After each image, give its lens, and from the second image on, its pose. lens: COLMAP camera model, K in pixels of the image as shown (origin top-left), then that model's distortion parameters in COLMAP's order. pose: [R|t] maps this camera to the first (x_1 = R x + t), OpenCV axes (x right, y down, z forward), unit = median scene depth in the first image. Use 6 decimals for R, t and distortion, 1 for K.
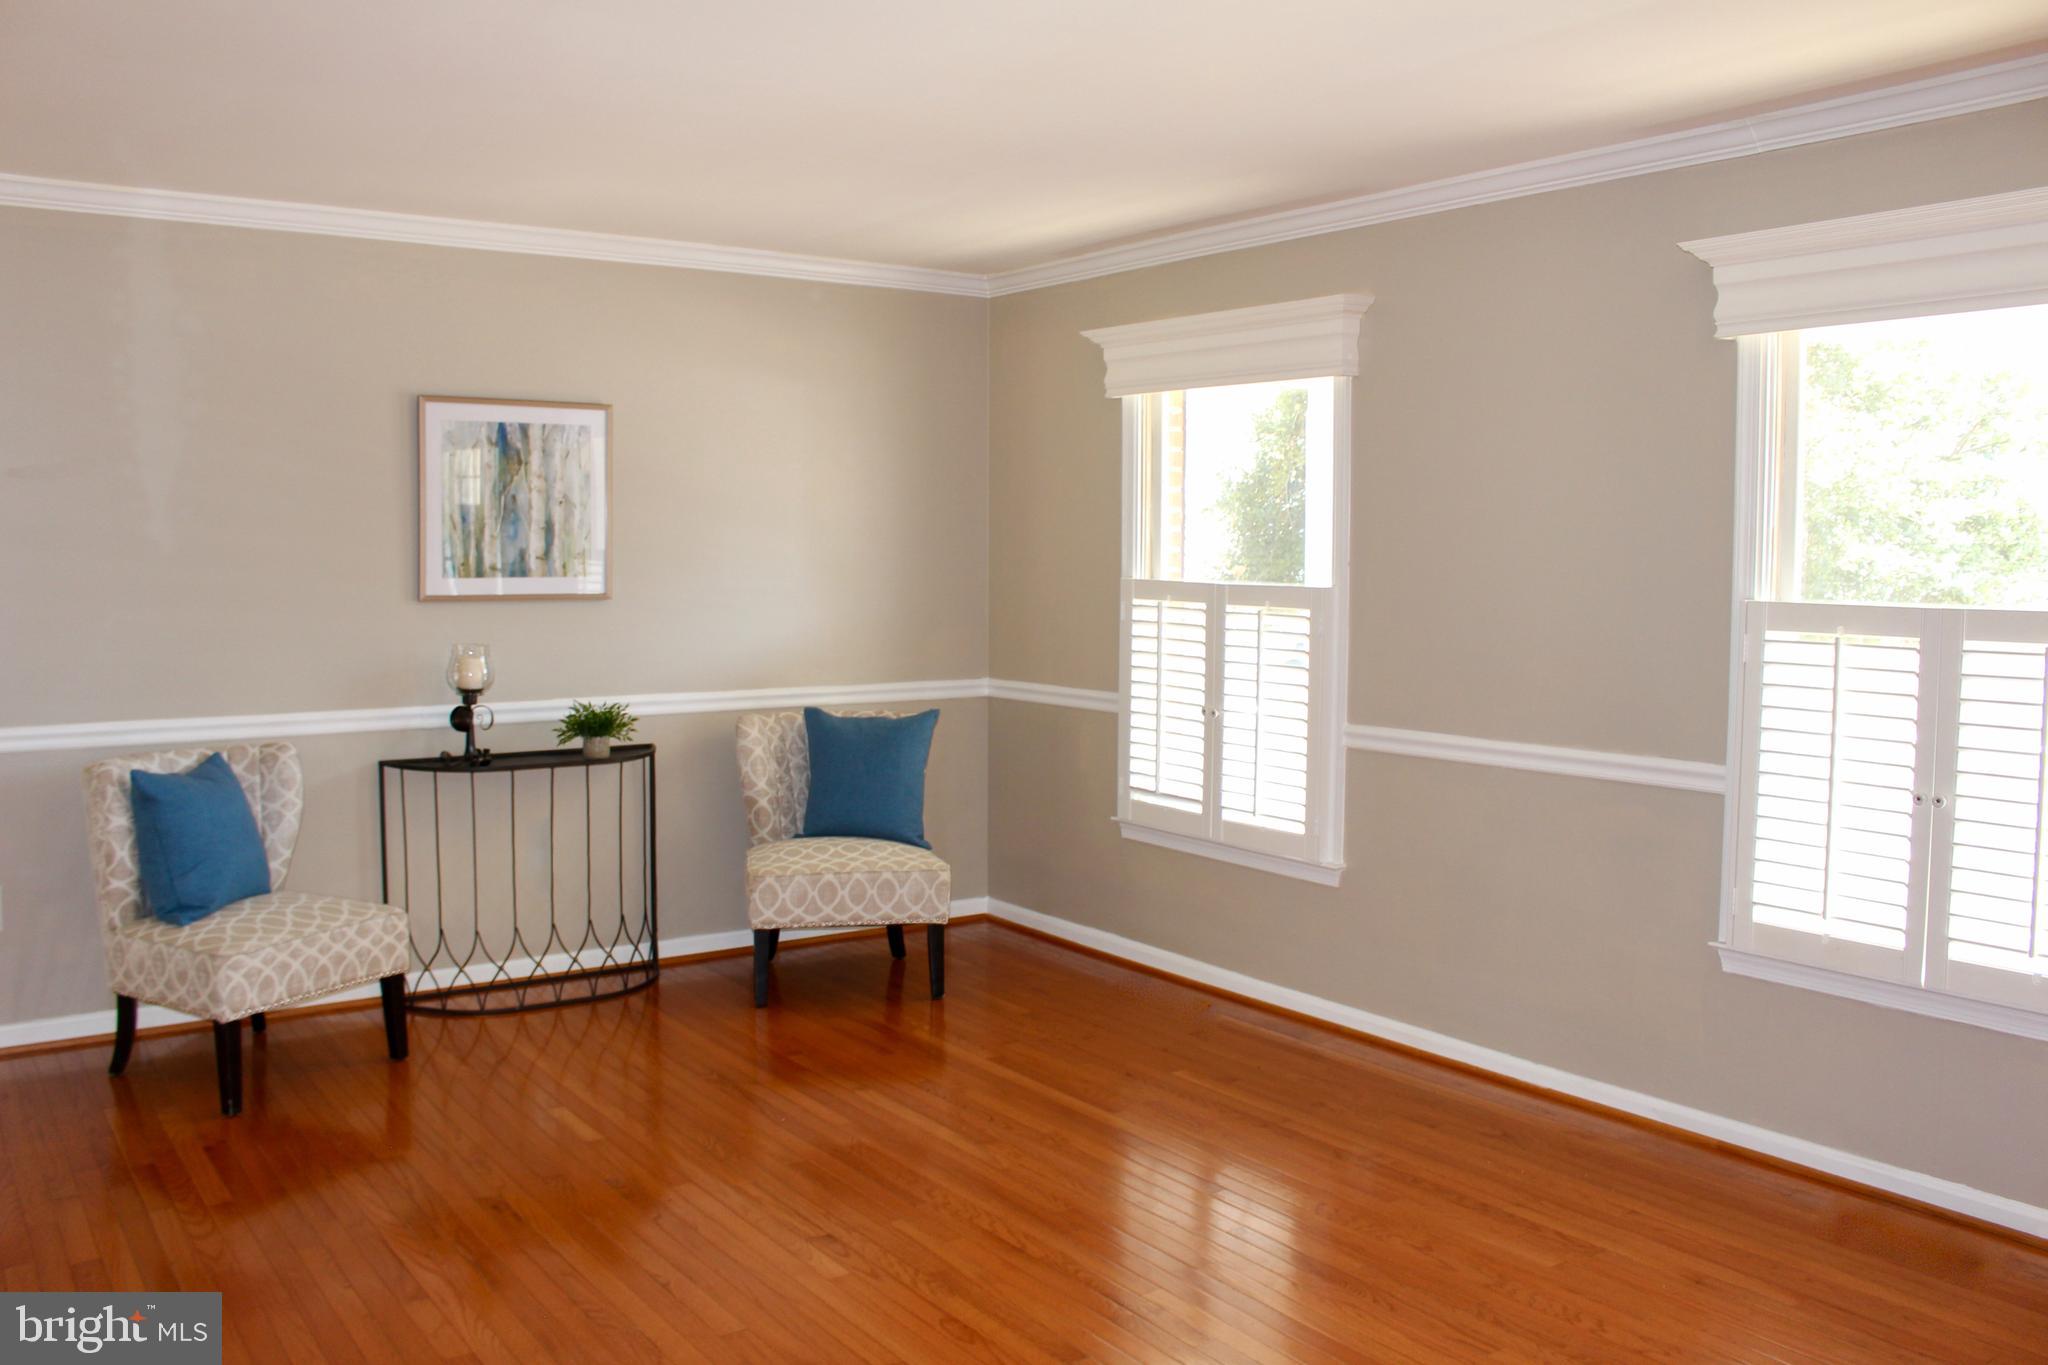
lens RADIAL K [[1681.8, 0, 1055.3], [0, 1681.8, 679.8], [0, 0, 1]] dist [-0.205626, 0.225910]
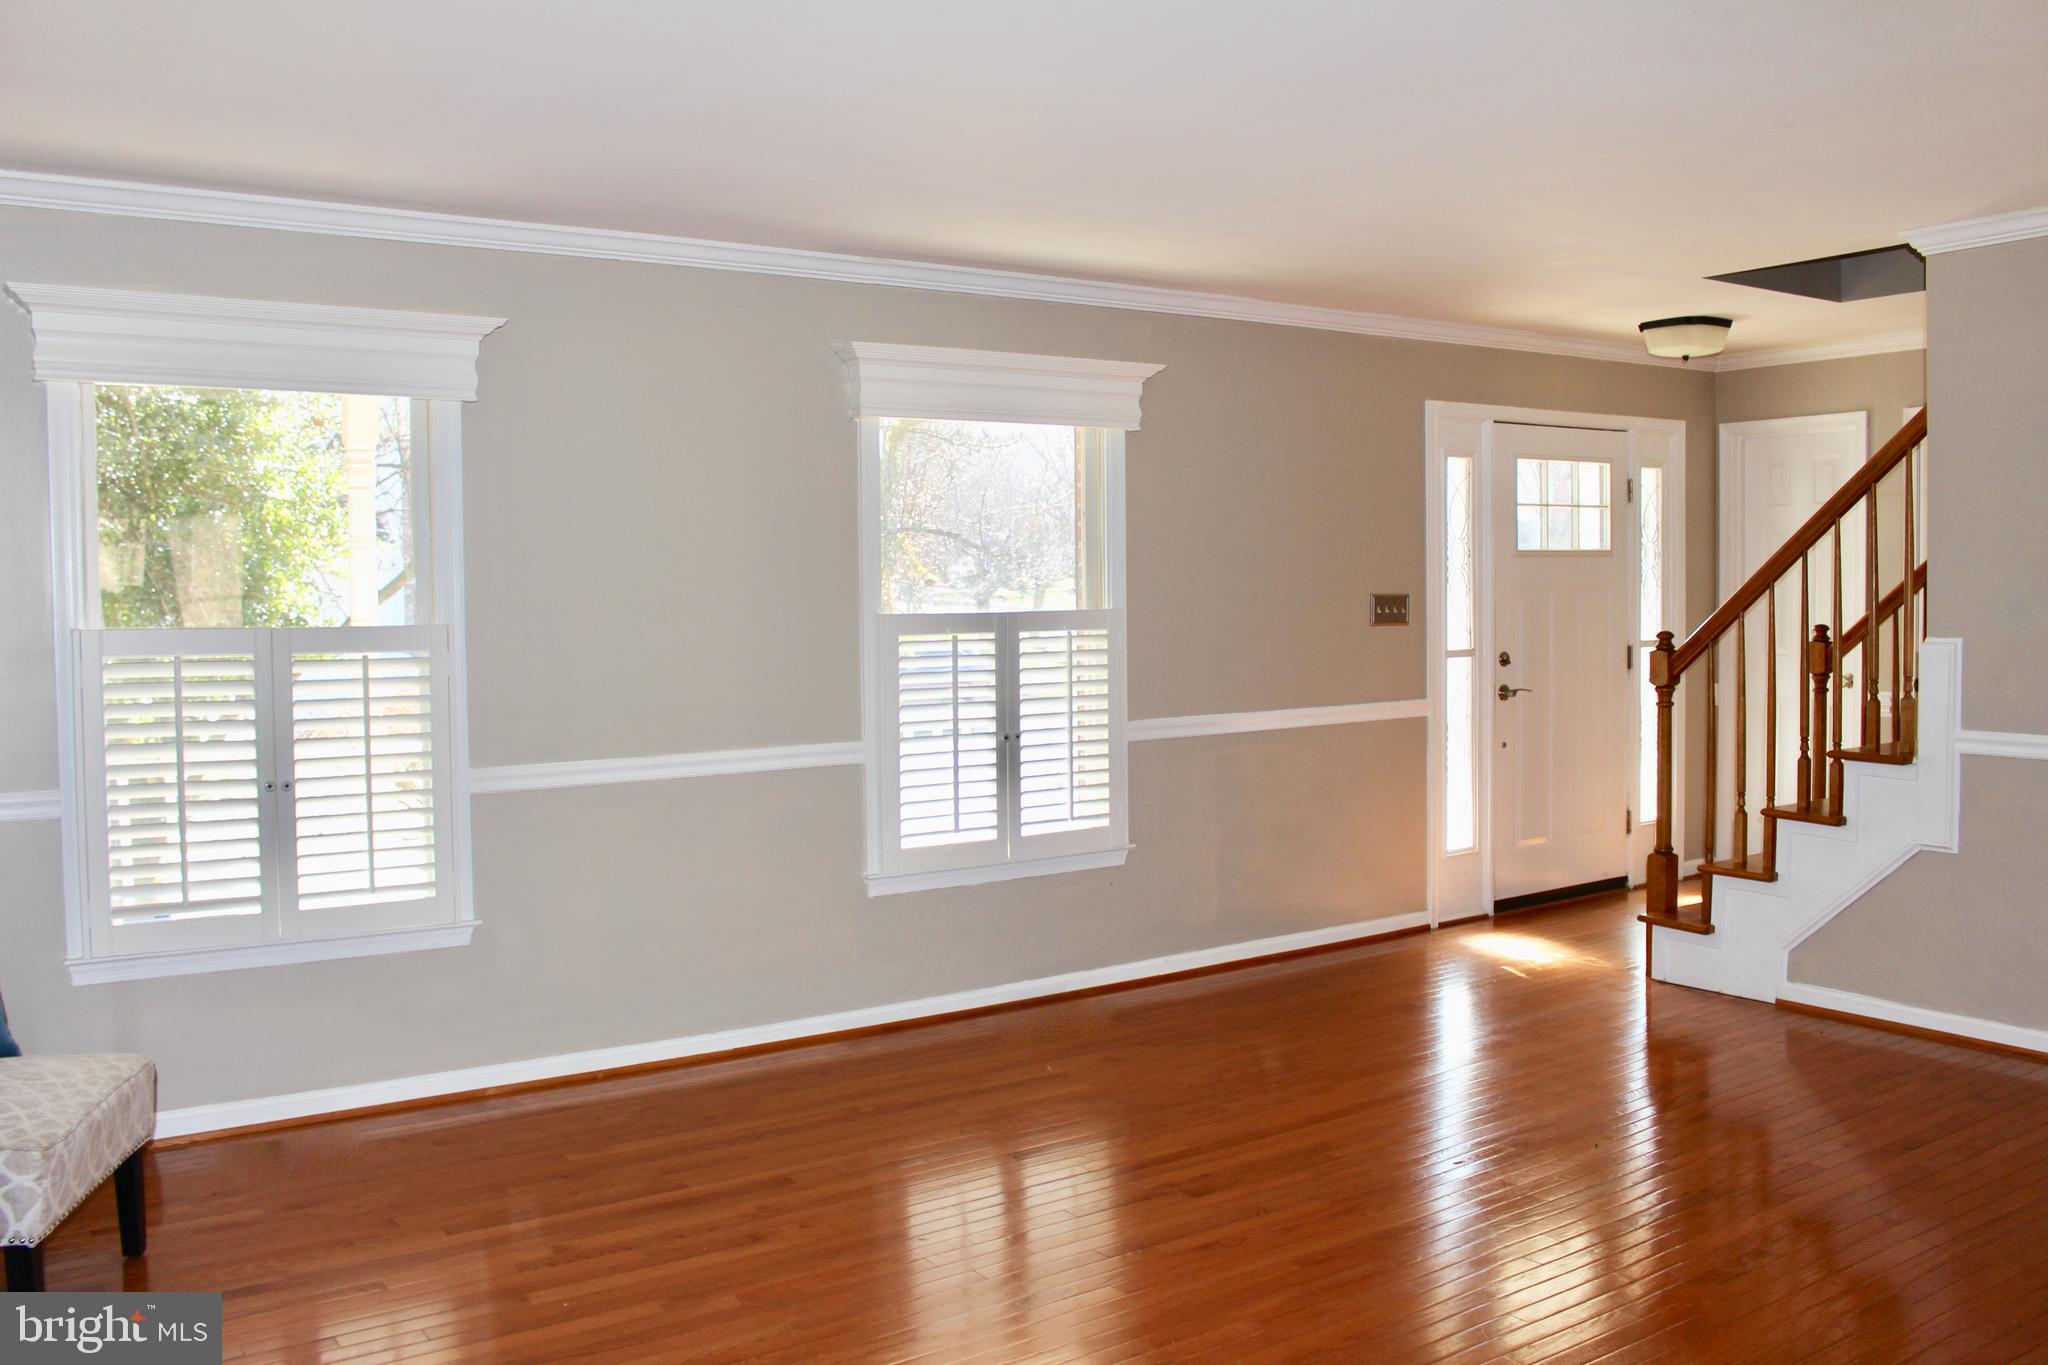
lens RADIAL K [[1760.6, 0, 991.8], [0, 1760.6, 674.0], [0, 0, 1]] dist [-0.158345, 0.125674]
pose [[0.042395, -0.071543, 0.996536, -1.089436], [0.076195, 0.994760, 0.068174, -0.097907], [-0.996191, 0.073041, 0.047624, 0.904503]]
